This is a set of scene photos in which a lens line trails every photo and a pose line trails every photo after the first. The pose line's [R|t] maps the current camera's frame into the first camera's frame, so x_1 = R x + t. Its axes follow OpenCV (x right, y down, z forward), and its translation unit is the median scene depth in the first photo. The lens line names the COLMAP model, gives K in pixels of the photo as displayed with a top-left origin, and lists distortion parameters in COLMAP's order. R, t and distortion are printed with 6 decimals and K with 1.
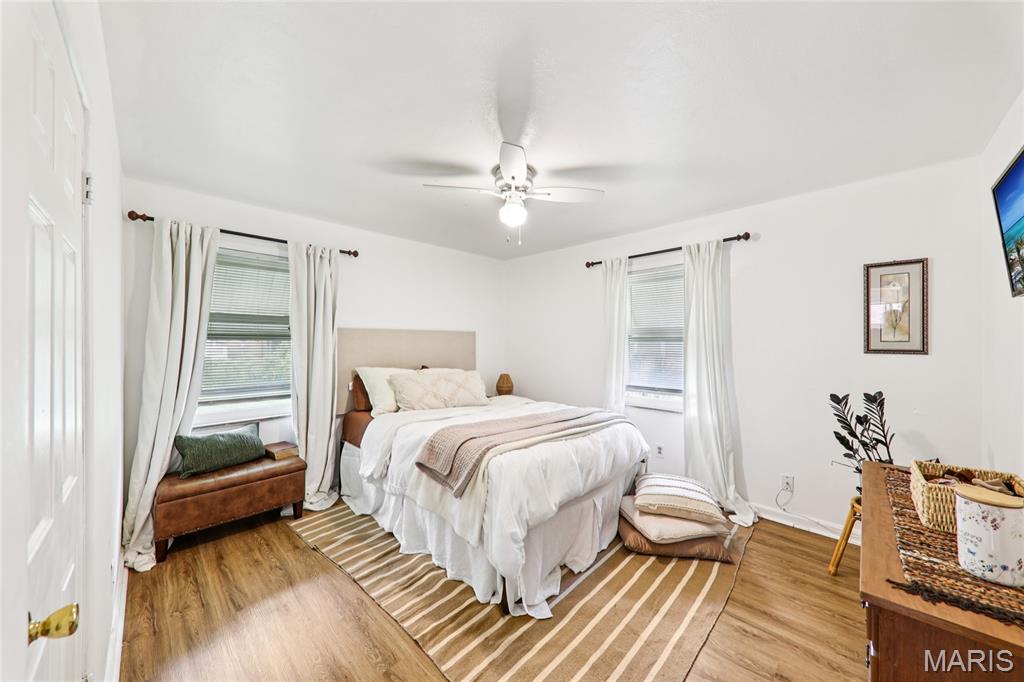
lens RADIAL K [[358.3, 0, 506.7], [0, 358.3, 343.4], [0, 0, 1]] dist [0.017319, -0.005327]
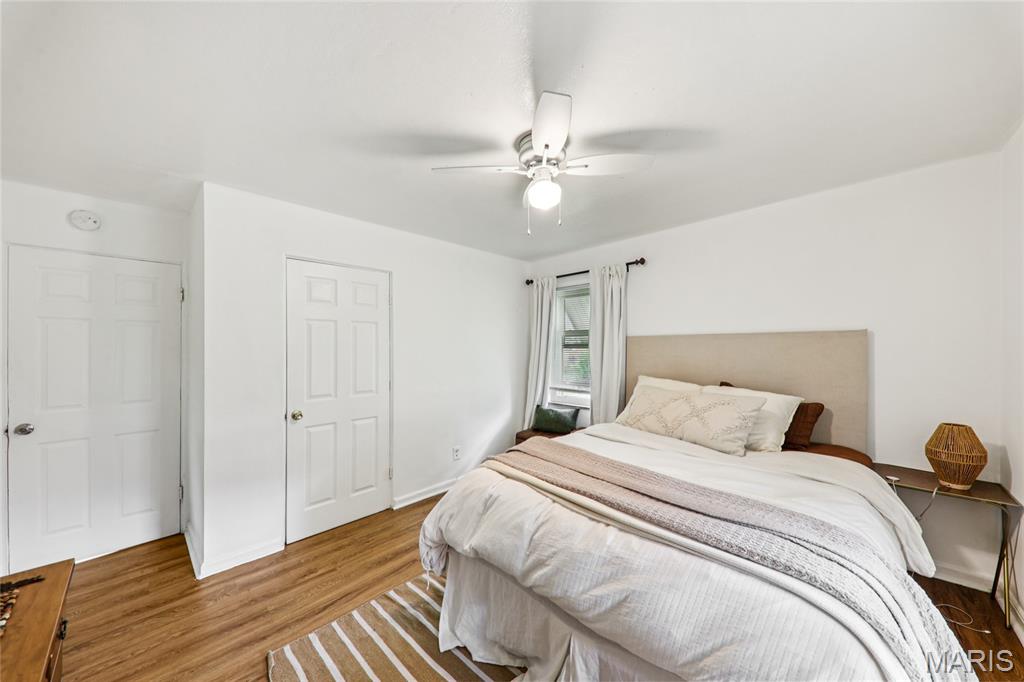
lens RADIAL K [[358.3, 0, 506.7], [0, 358.3, 343.4], [0, 0, 1]] dist [0.017319, -0.005327]
pose [[0.011595, -0.012579, -0.999854, 0.836402], [0.001148, 0.999920, -0.012567, -0.012843], [0.999932, -0.001002, 0.011608, 0.915360]]
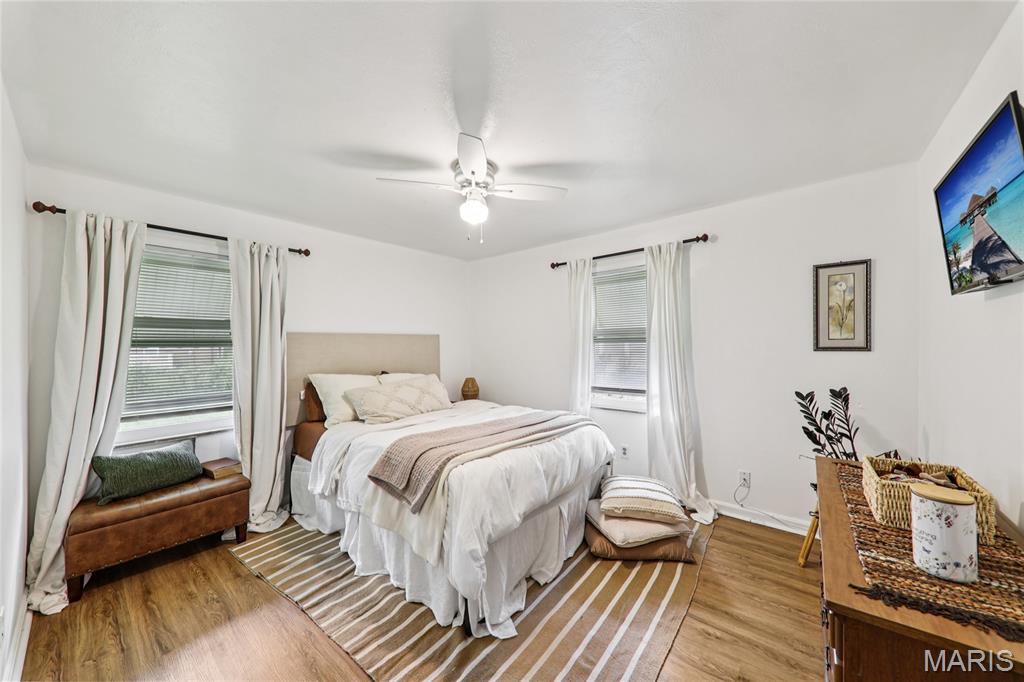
lens RADIAL K [[357.8, 0, 514.1], [0, 357.8, 345.3], [0, 0, 1]] dist [-0.000633, -0.003750]
pose [[0.994319, -0.014085, 0.105502, 0.023423], [0.014368, 0.999895, -0.001921, 0.001025], [-0.105464, 0.003426, 0.994417, 0.051707]]
